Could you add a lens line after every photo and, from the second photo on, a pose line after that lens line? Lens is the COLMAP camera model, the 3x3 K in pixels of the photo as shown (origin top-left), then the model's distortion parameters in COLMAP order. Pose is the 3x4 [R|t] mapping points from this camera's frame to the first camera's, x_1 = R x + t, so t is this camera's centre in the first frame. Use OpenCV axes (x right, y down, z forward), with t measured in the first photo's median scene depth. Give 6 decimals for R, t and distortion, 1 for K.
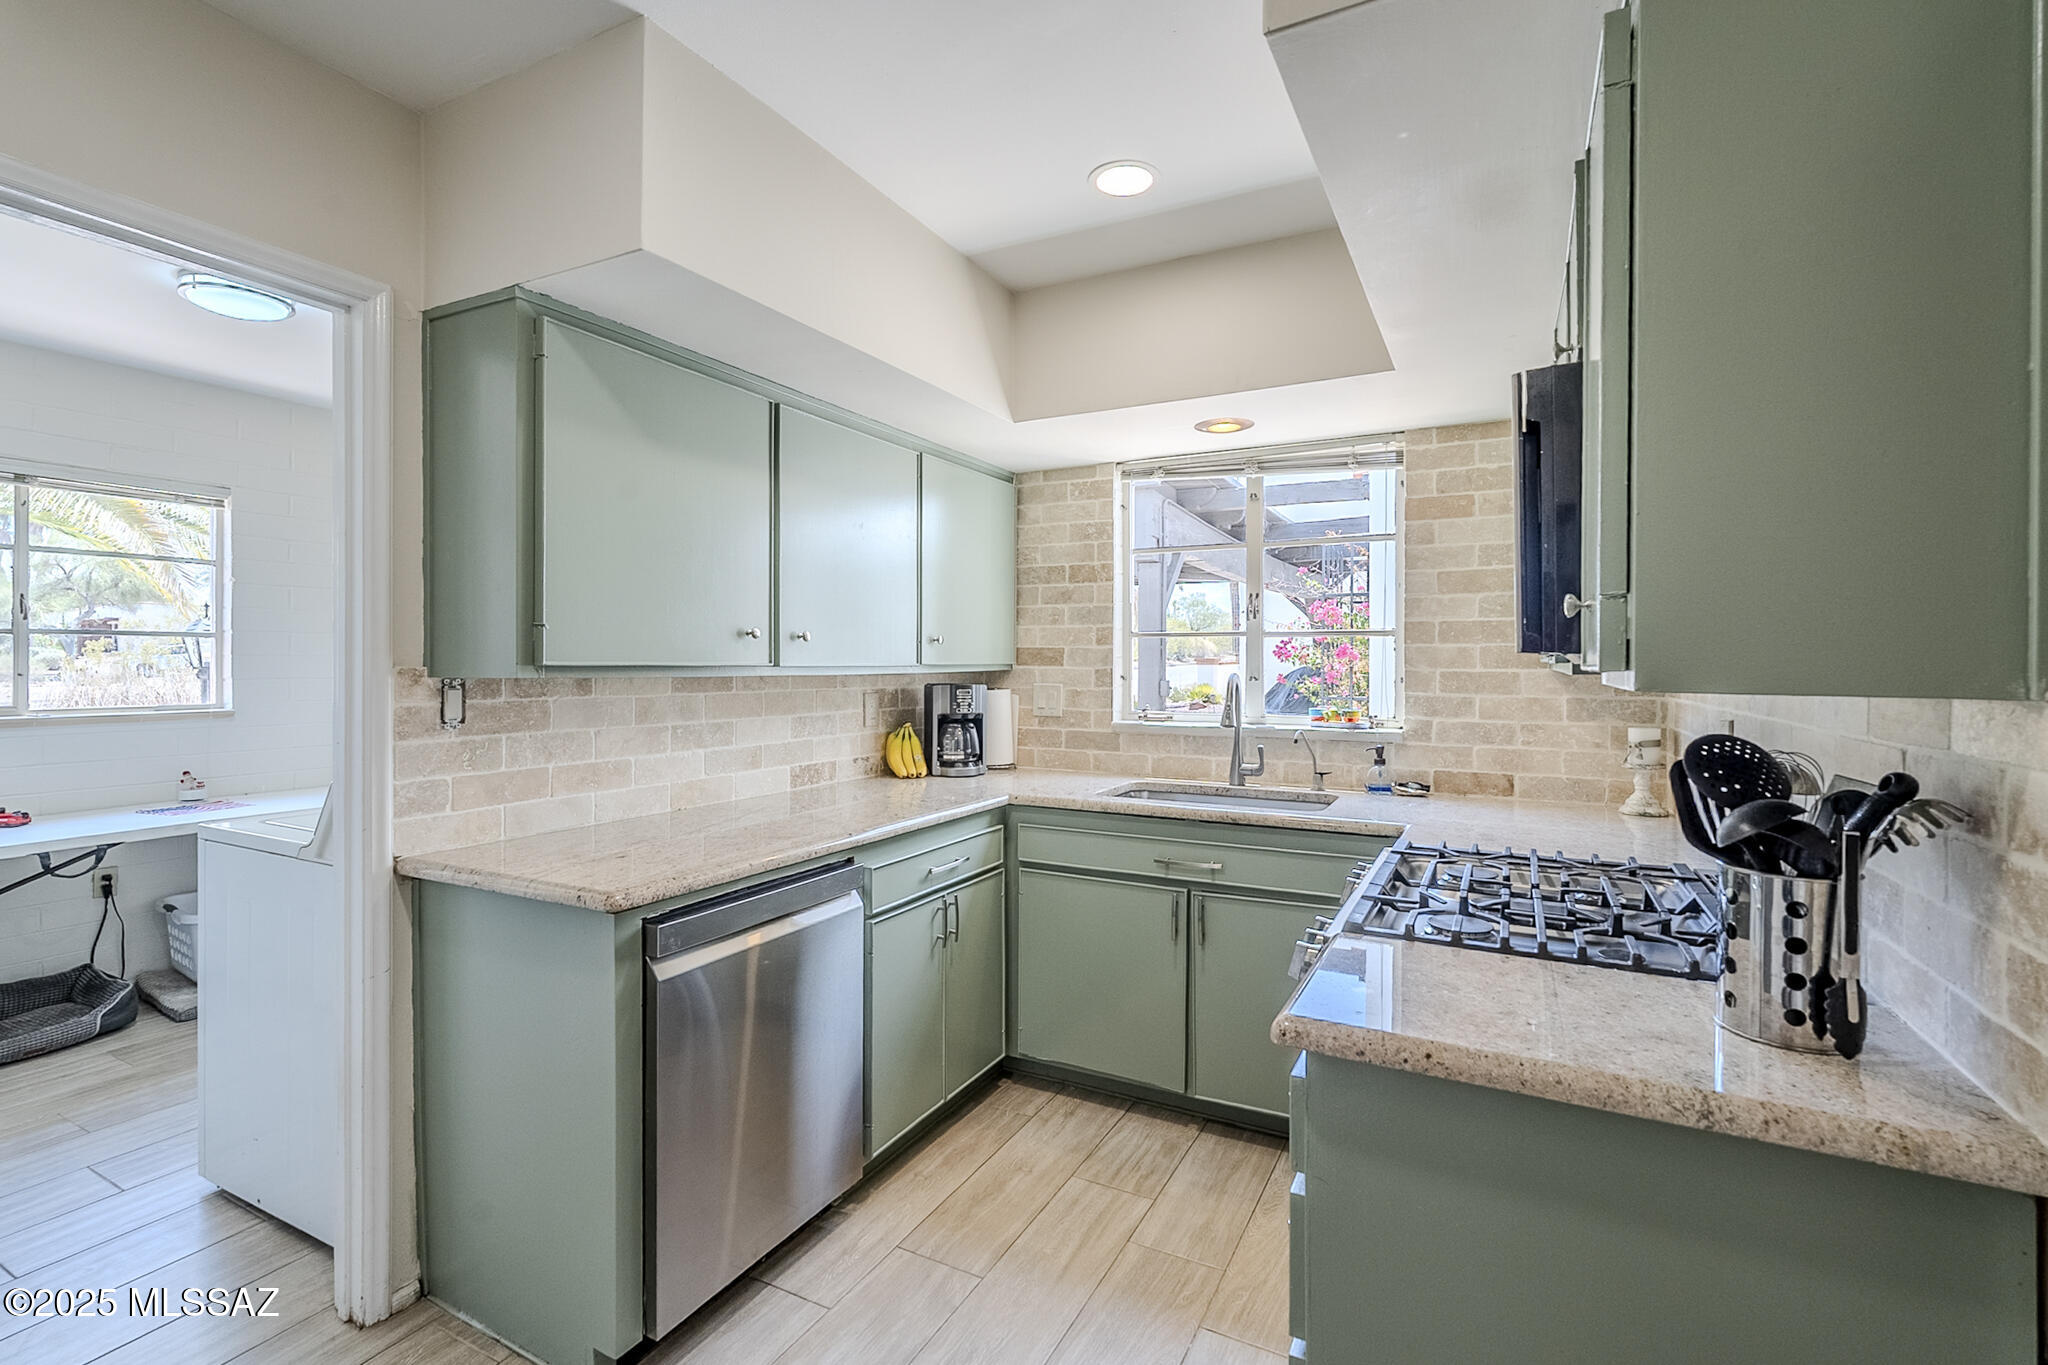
lens RADIAL K [[937.1, 0, 1024.0], [0, 937.1, 682.5], [0, 0, 1]] dist [0.001394, 0.000051]
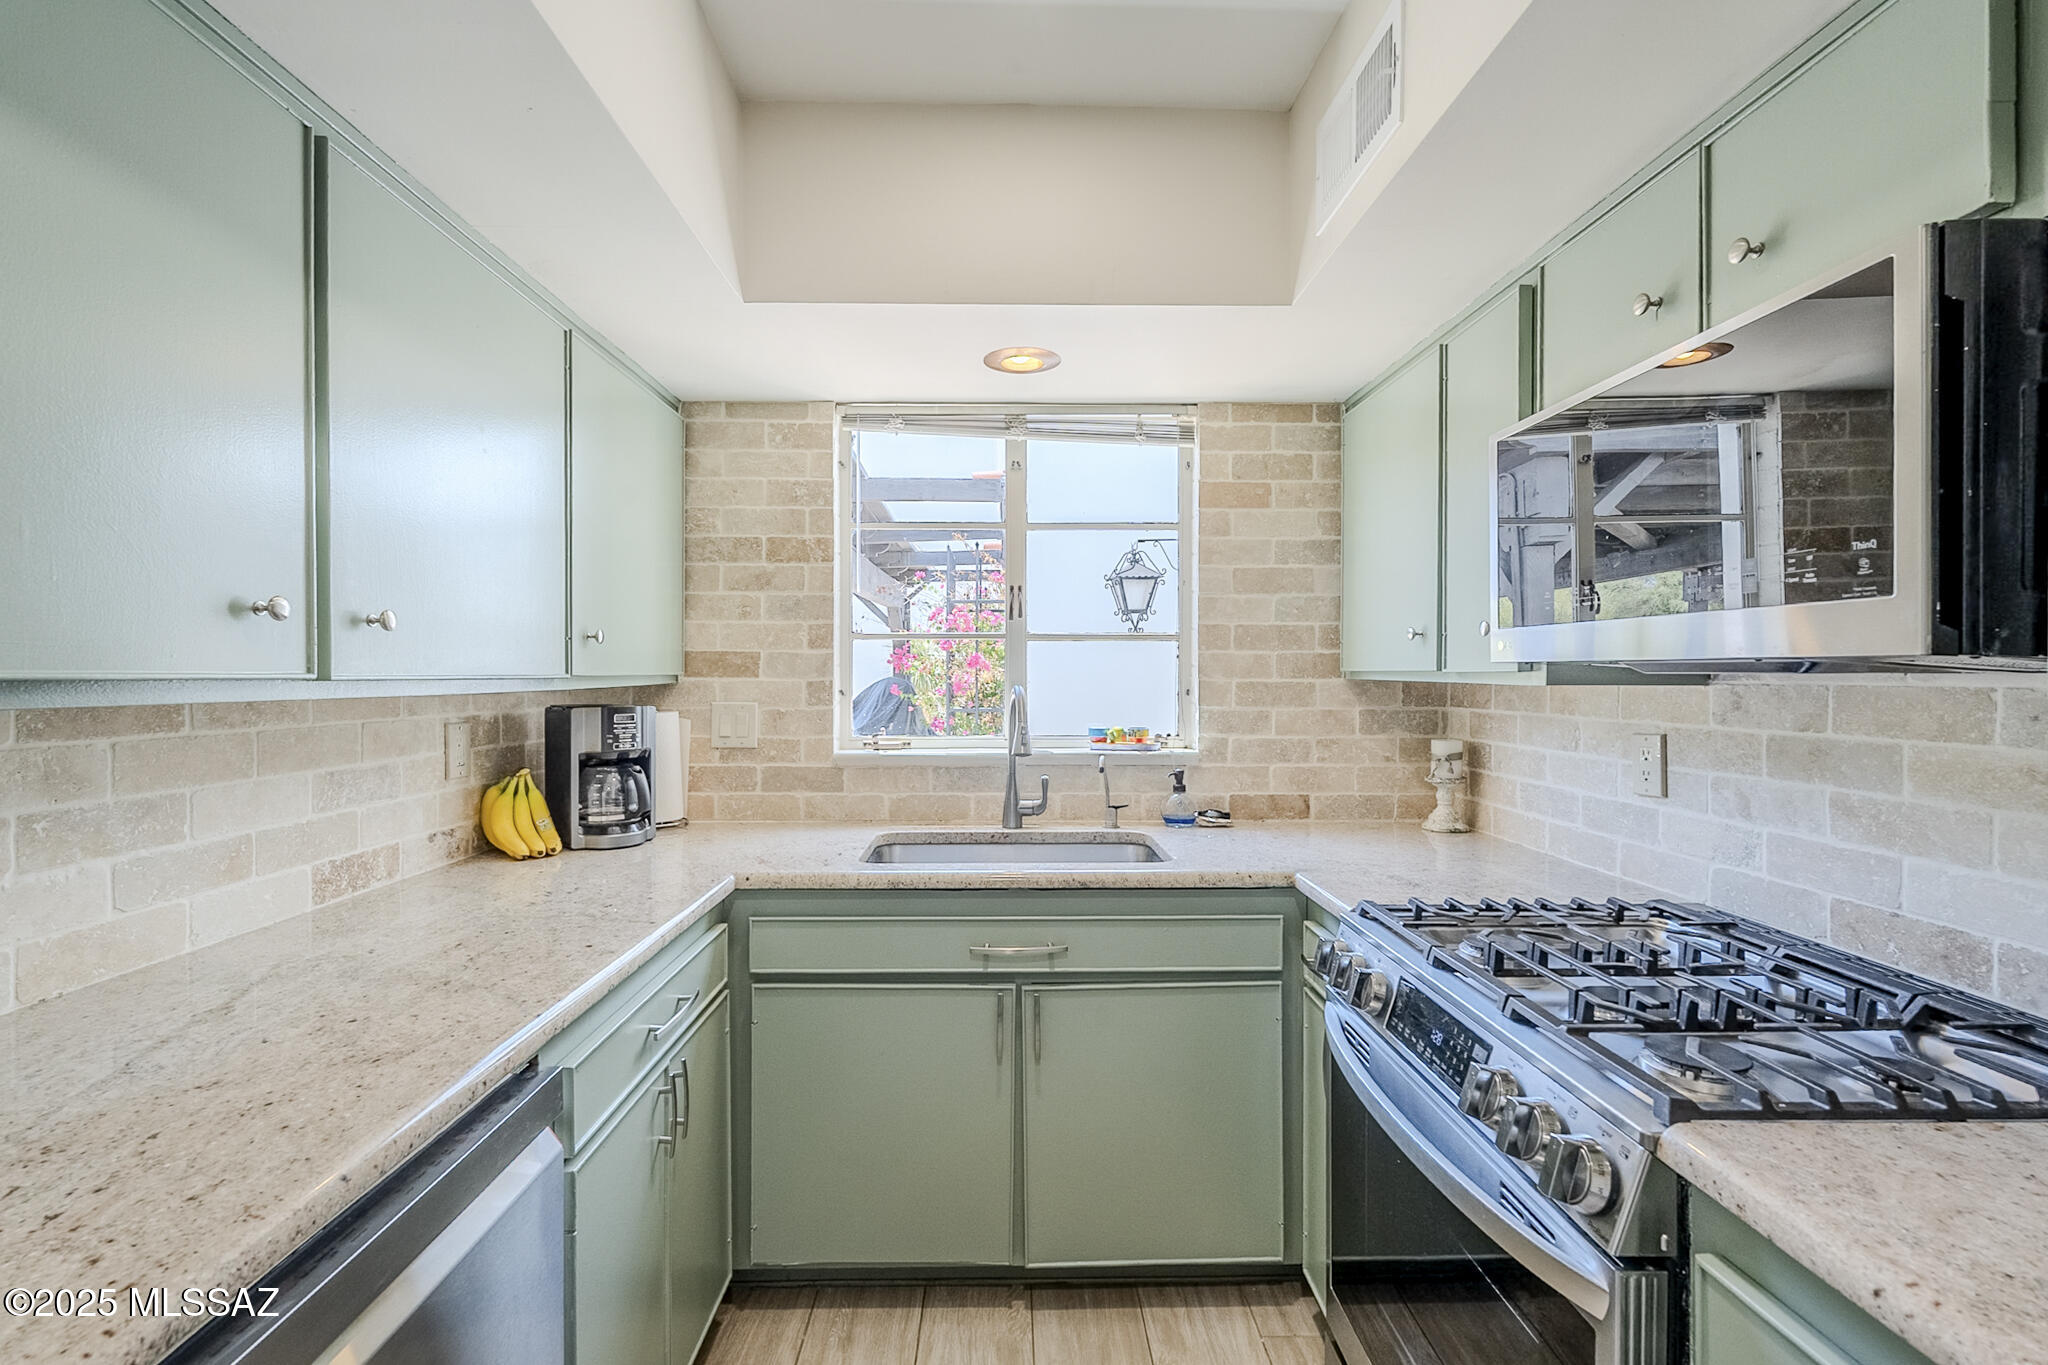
lens RADIAL K [[923.0, 0, 1027.6], [0, 923.0, 691.4], [0, 0, 1]] dist [-0.004585, 0.000470]
pose [[0.872855, -0.011085, 0.487854, -0.141347], [0.012017, 0.999927, 0.001219, -0.005915], [-0.487831, 0.004798, 0.872925, 0.322976]]
